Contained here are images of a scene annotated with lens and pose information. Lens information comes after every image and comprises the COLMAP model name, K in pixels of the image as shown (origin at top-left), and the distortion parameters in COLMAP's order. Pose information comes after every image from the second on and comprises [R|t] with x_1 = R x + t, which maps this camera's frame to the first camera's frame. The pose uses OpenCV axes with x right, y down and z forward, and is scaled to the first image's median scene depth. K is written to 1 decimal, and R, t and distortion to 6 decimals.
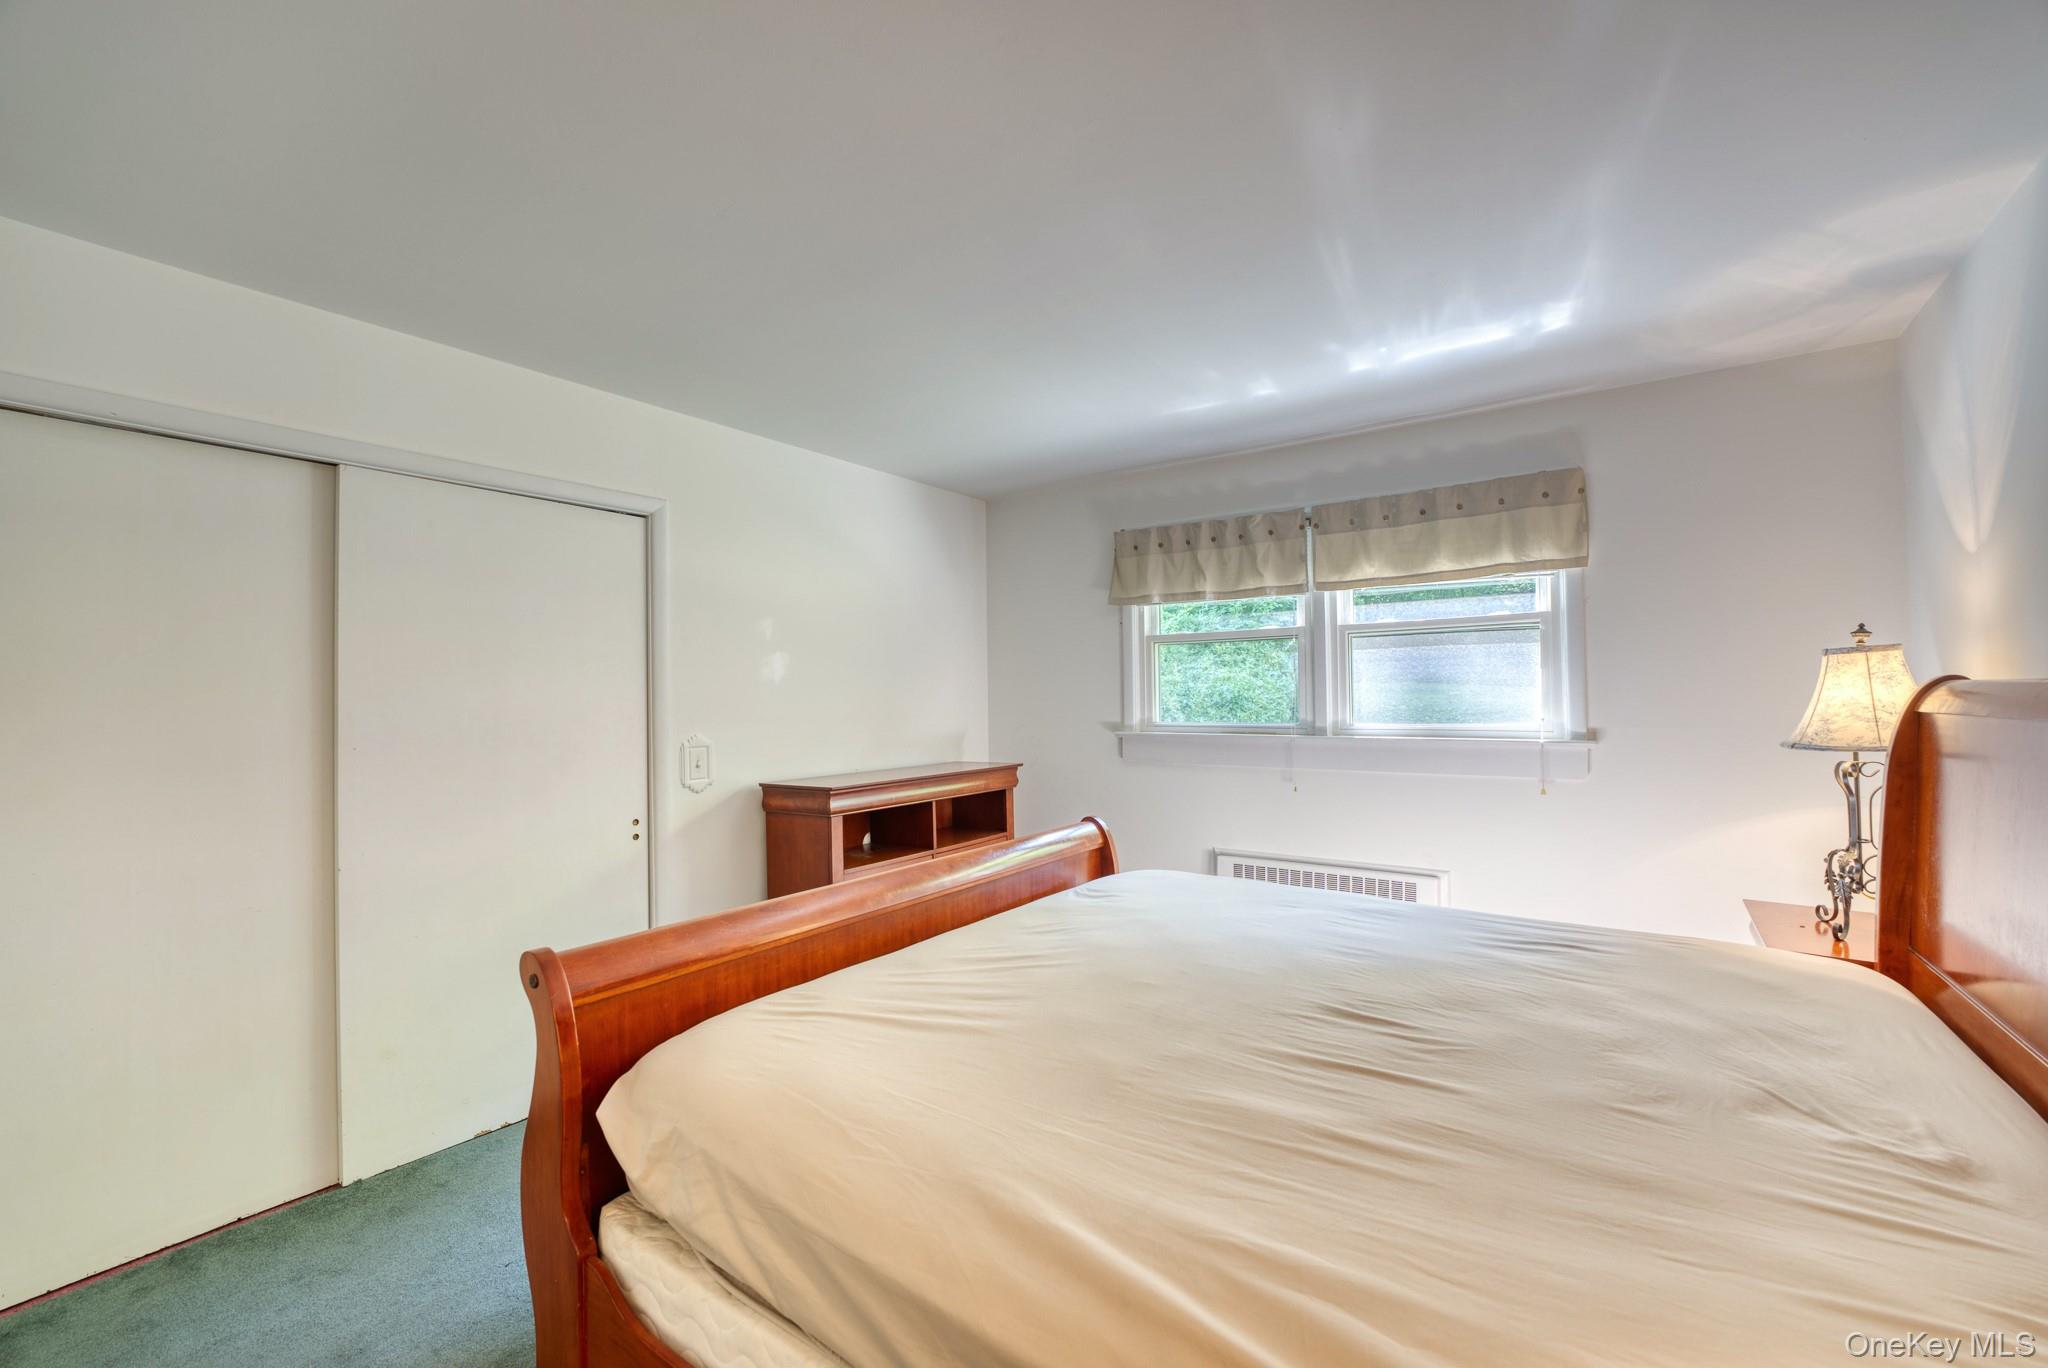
lens RADIAL K [[838.7, 0, 1013.0], [0, 838.7, 693.4], [0, 0, 1]] dist [-0.015762, 0.000048]
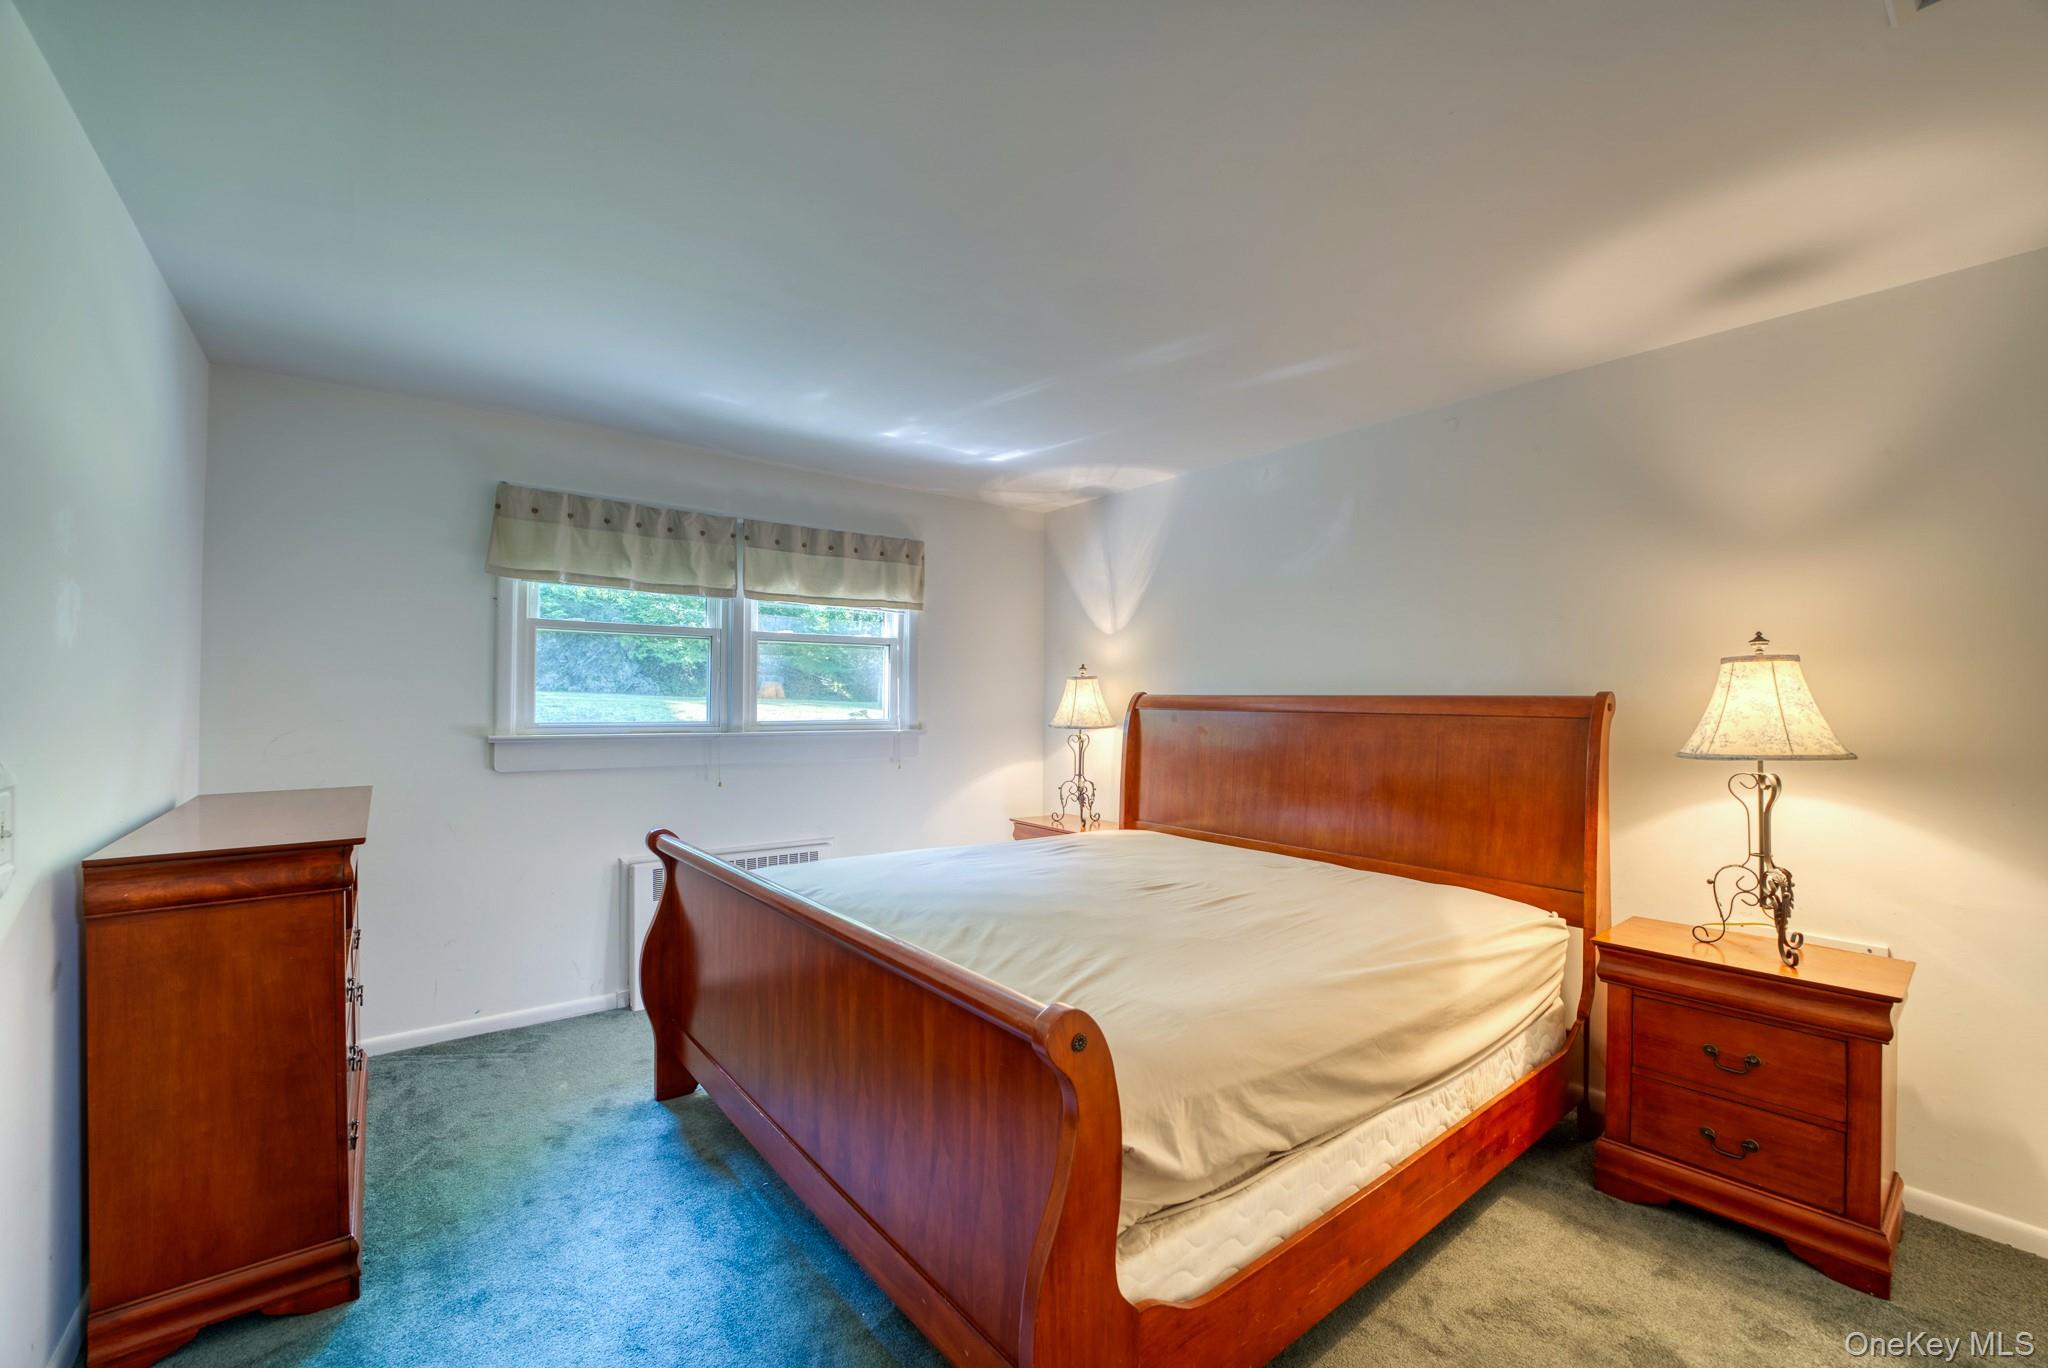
lens RADIAL K [[838.7, 0, 1016.4], [0, 838.7, 691.8], [0, 0, 1]] dist [-0.015762, 0.000048]
pose [[0.276363, 0.023683, 0.960762, -0.587592], [-0.013355, 0.999694, -0.020802, 0.017083], [-0.960961, -0.007082, 0.276594, 0.370896]]
